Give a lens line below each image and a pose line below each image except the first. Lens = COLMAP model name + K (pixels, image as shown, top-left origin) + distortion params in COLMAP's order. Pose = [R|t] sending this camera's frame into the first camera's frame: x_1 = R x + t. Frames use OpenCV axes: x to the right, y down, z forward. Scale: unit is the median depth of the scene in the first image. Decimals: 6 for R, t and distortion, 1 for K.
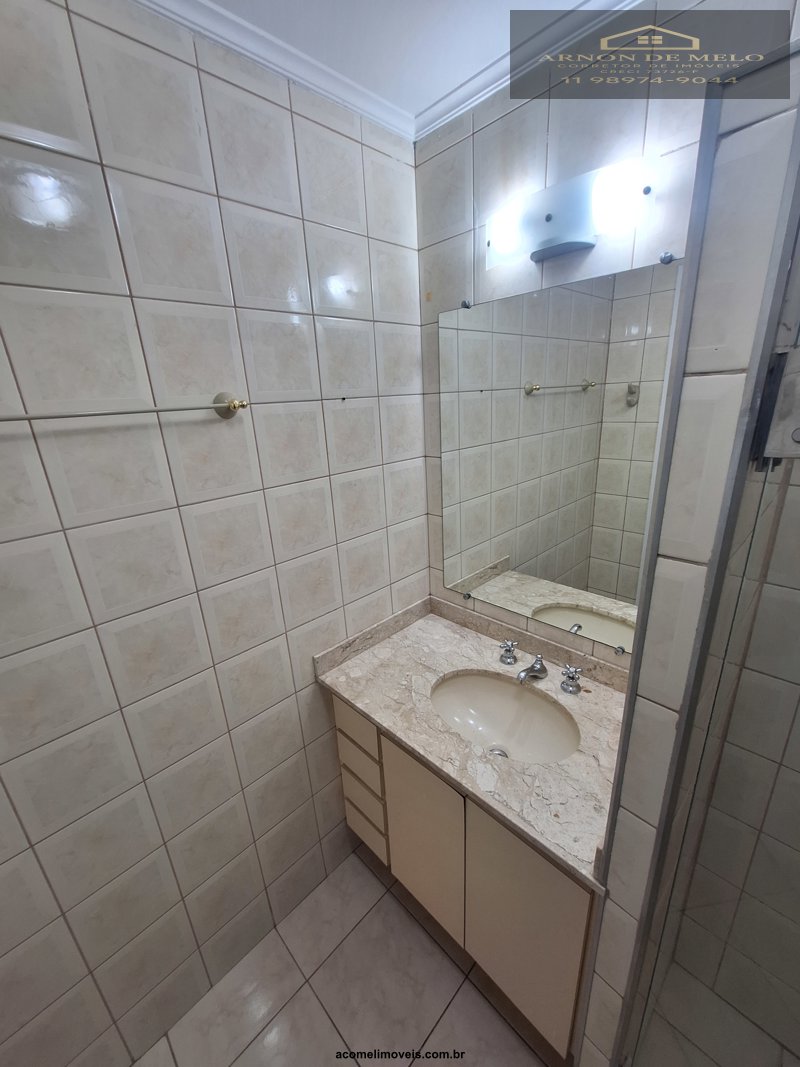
lens RADIAL K [[420.7, 0, 399.0], [0, 420.7, 537.4], [0, 0, 1]] dist [-0.003470, 0.000131]
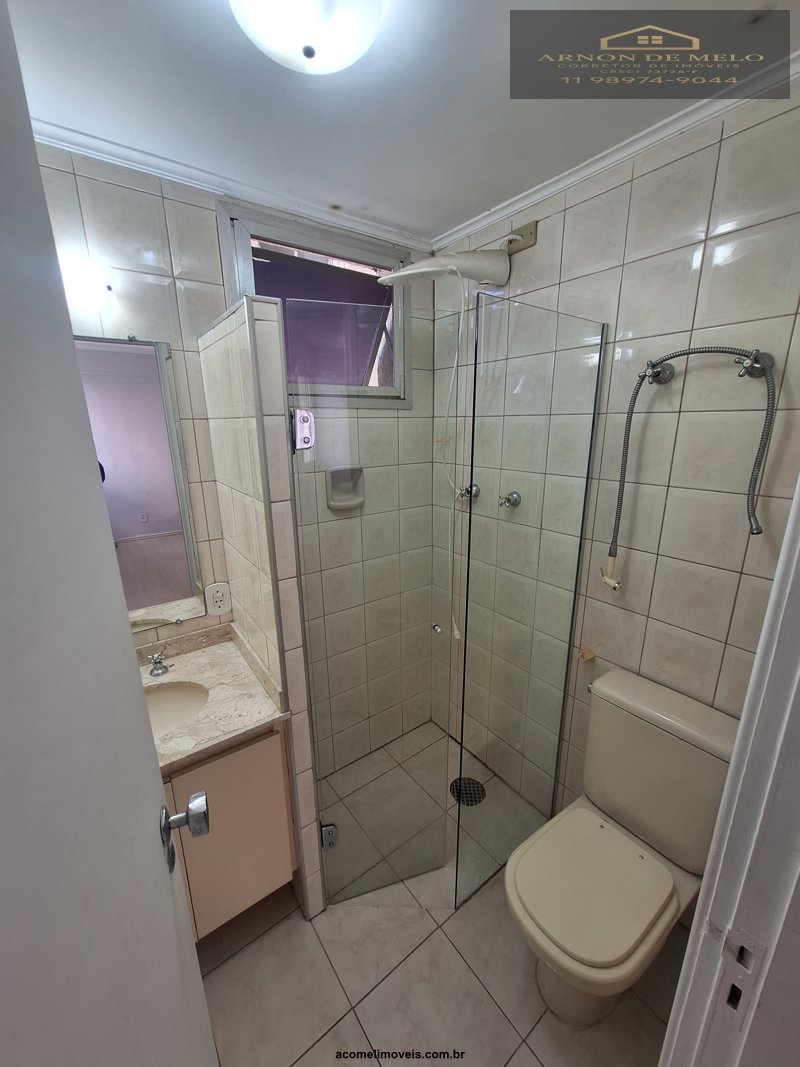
lens RADIAL K [[420.7, 0, 400.0], [0, 420.7, 532.8], [0, 0, 1]] dist [-0.003470, 0.000131]
pose [[0.137329, -0.209142, 0.968194, -0.741910], [0.320475, 0.934264, 0.156356, 0.035557], [-0.937249, 0.288810, 0.195326, 0.037603]]
